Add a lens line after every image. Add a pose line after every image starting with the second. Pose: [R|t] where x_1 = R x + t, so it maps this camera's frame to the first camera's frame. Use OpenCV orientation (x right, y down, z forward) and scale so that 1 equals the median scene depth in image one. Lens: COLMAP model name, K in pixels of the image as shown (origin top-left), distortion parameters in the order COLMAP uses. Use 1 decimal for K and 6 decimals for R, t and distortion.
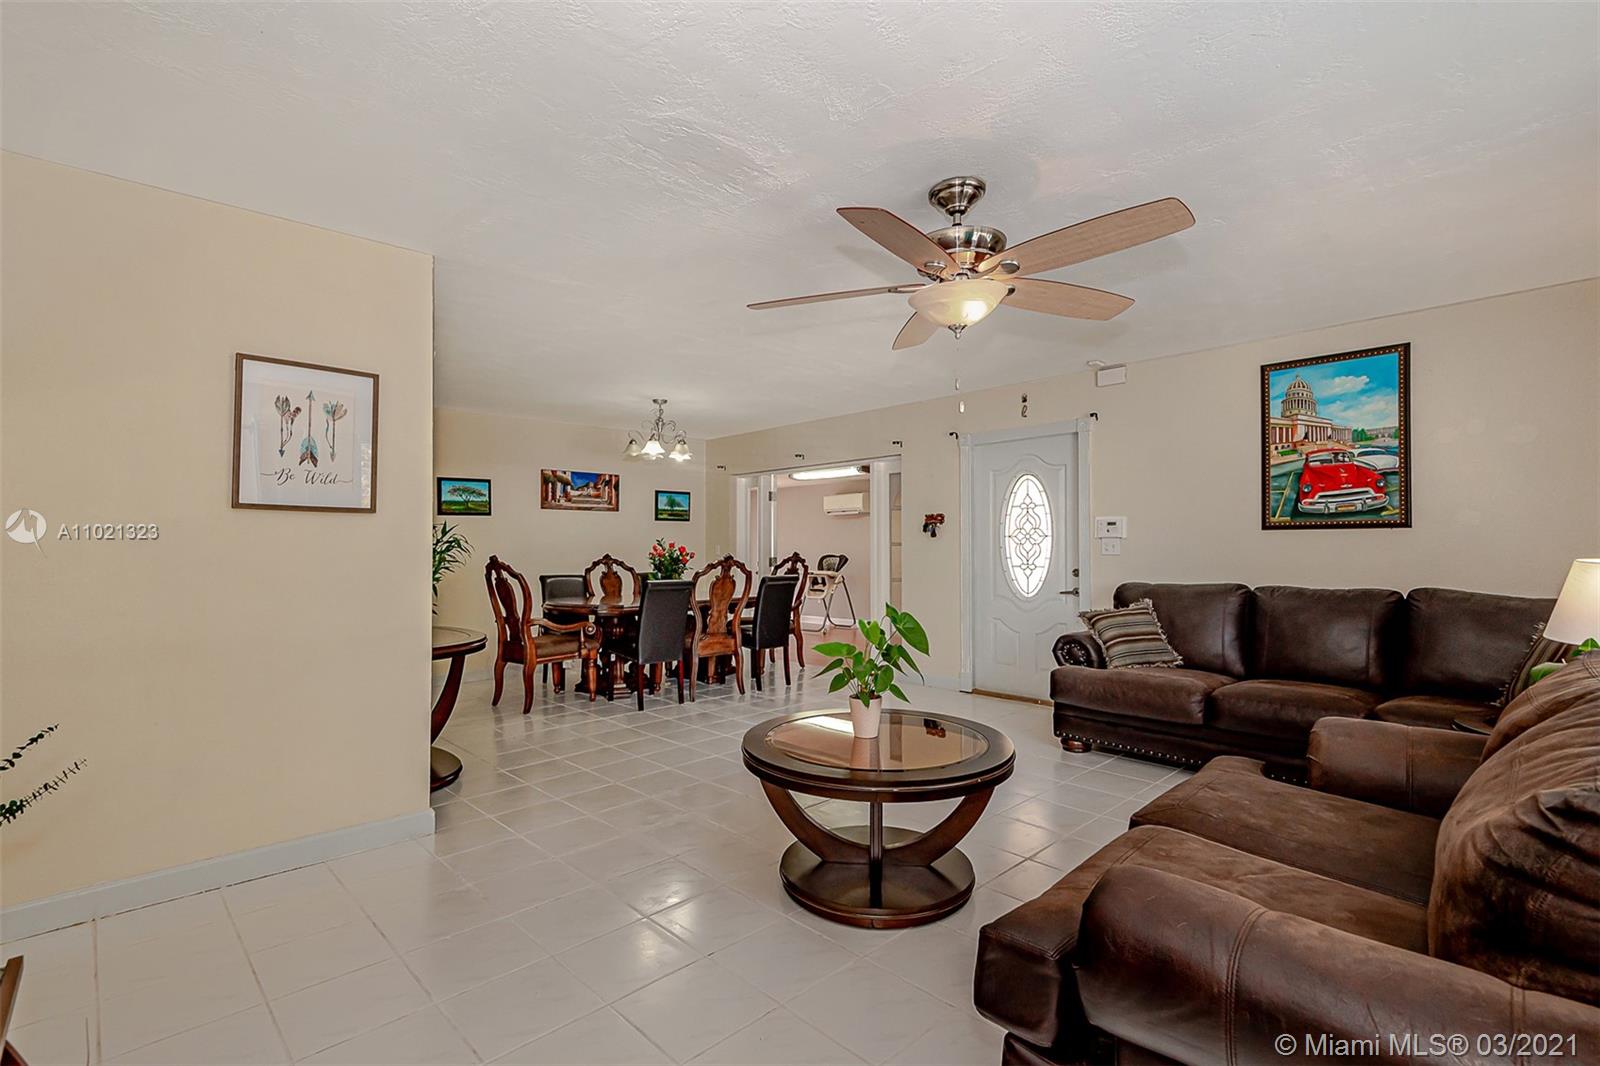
lens RADIAL K [[729.1, 0, 790.4], [0, 729.1, 533.7], [0, 0, 1]] dist [0.008527, -0.002940]
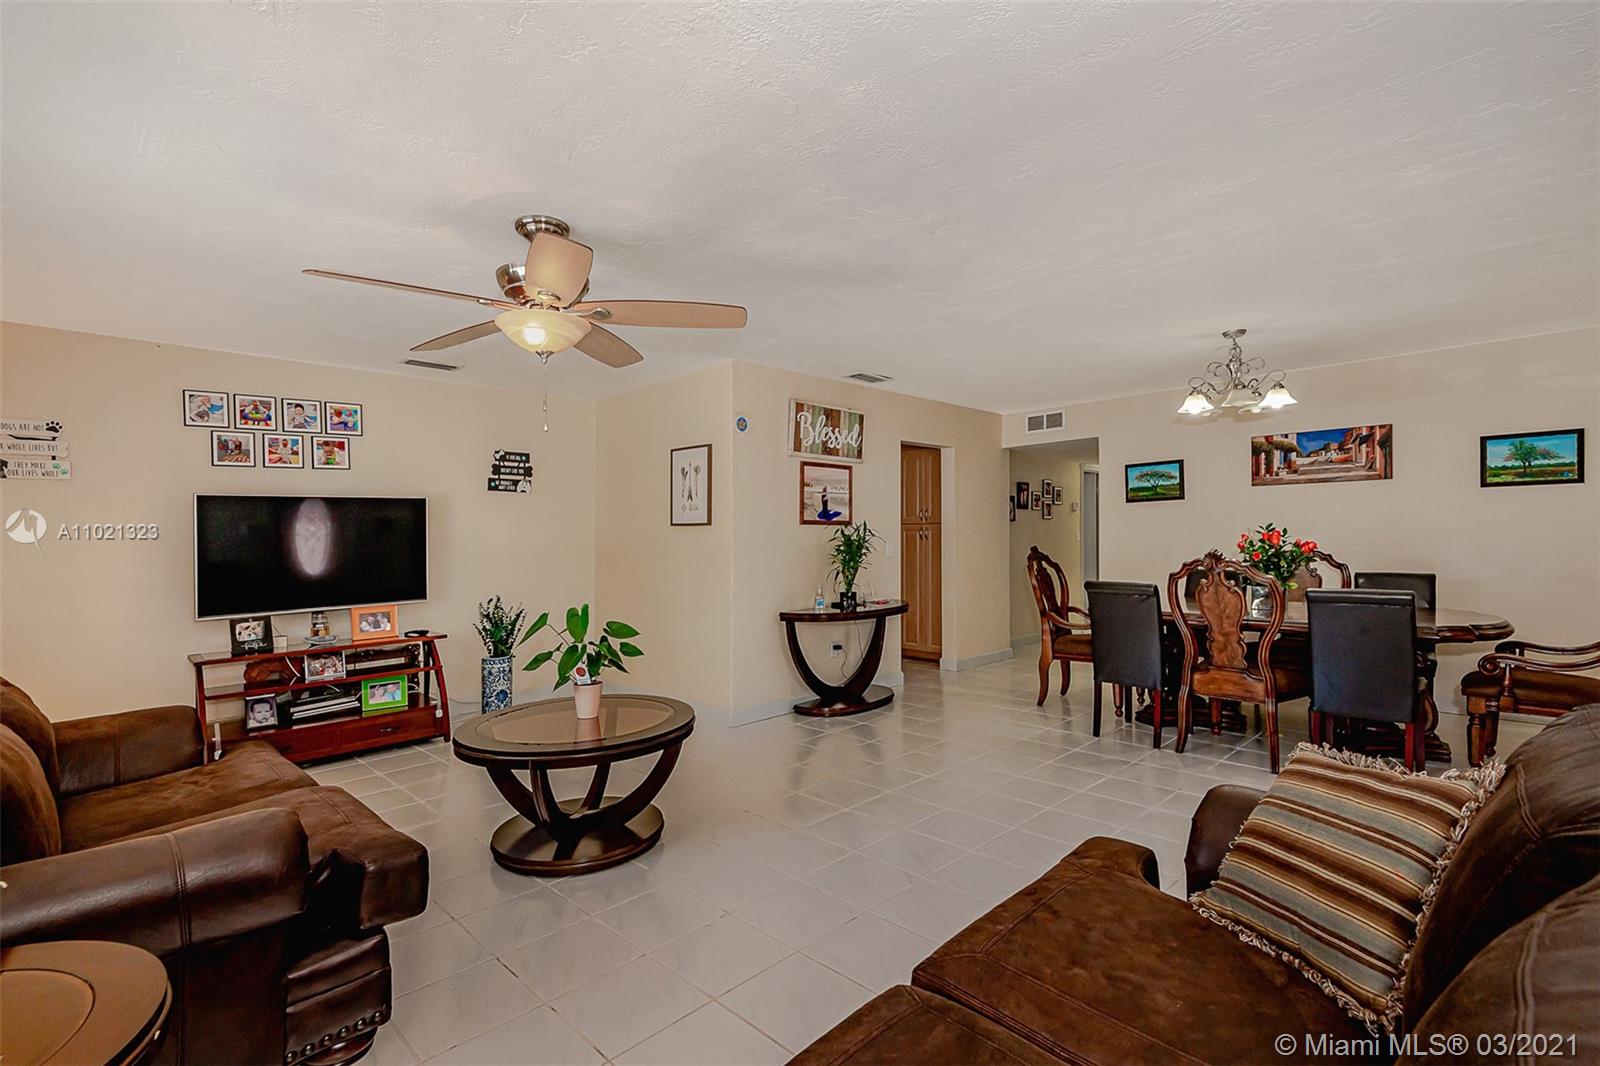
lens RADIAL K [[729.1, 0, 783.3], [0, 729.1, 532.5], [0, 0, 1]] dist [0.008527, -0.002940]
pose [[0.000210, 0.000447, -1.000000, 0.476013], [0.035911, 0.999355, 0.000455, -0.001893], [0.999355, -0.035911, 0.000194, 0.484099]]
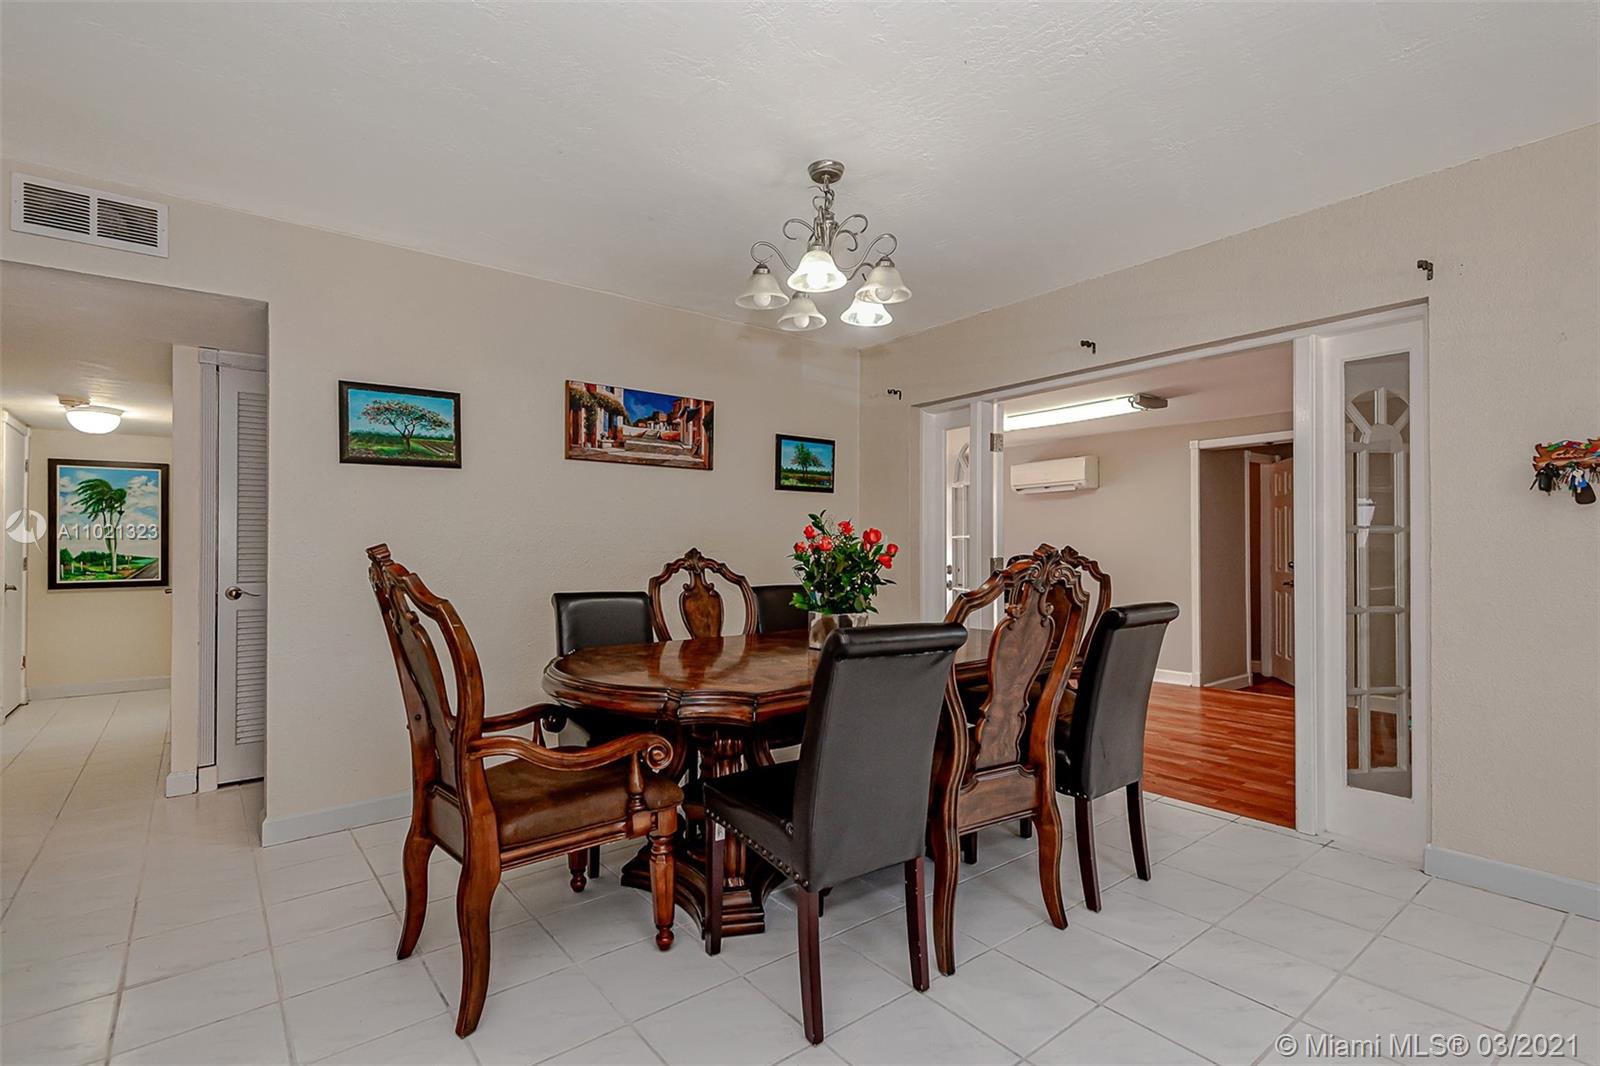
lens RADIAL K [[729.1, 0, 785.6], [0, 729.1, 553.0], [0, 0, 1]] dist [0.008527, -0.002940]
pose [[0.994804, 0.005464, -0.101659, -0.139326], [-0.002895, 0.999673, 0.025403, 0.018095], [0.101764, -0.024977, 0.994495, 0.516481]]
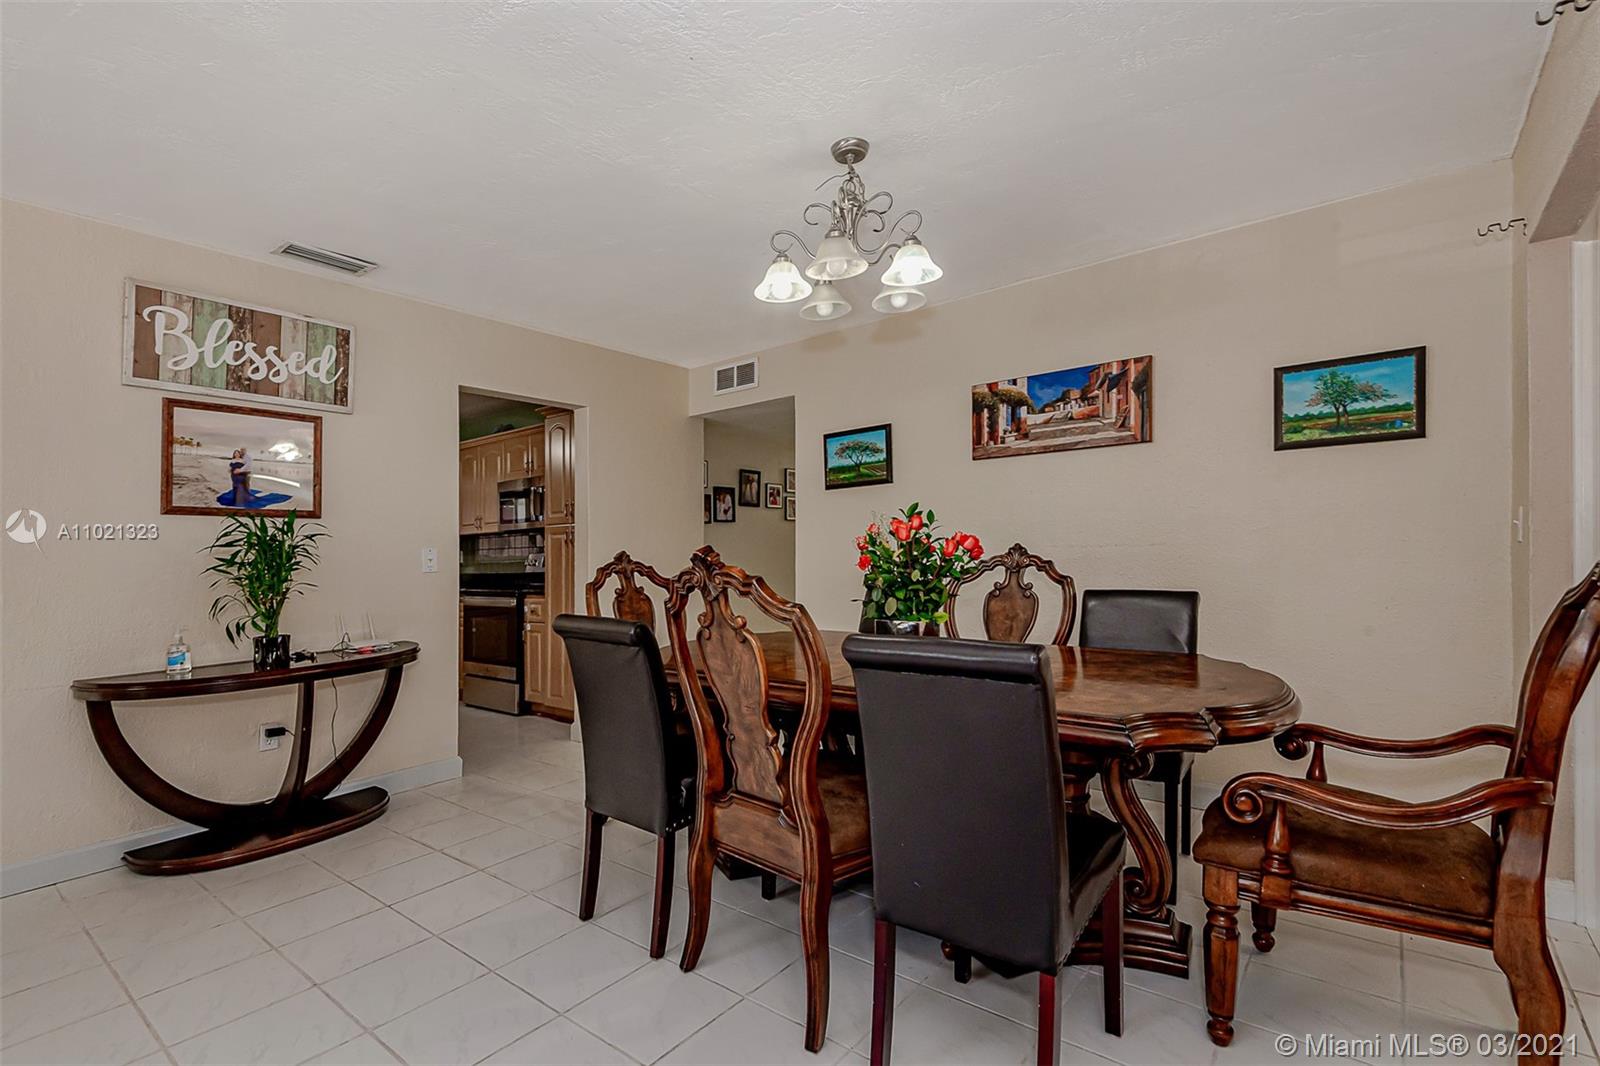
lens RADIAL K [[703.8, 0, 798.0], [0, 703.8, 548.8], [0, 0, 1]] dist [0.018117, -0.002890]
pose [[0.135041, 0.002878, -0.990836, 0.158394], [0.040042, 0.999163, 0.008360, 0.021727], [0.990031, -0.040804, 0.134812, 0.809113]]
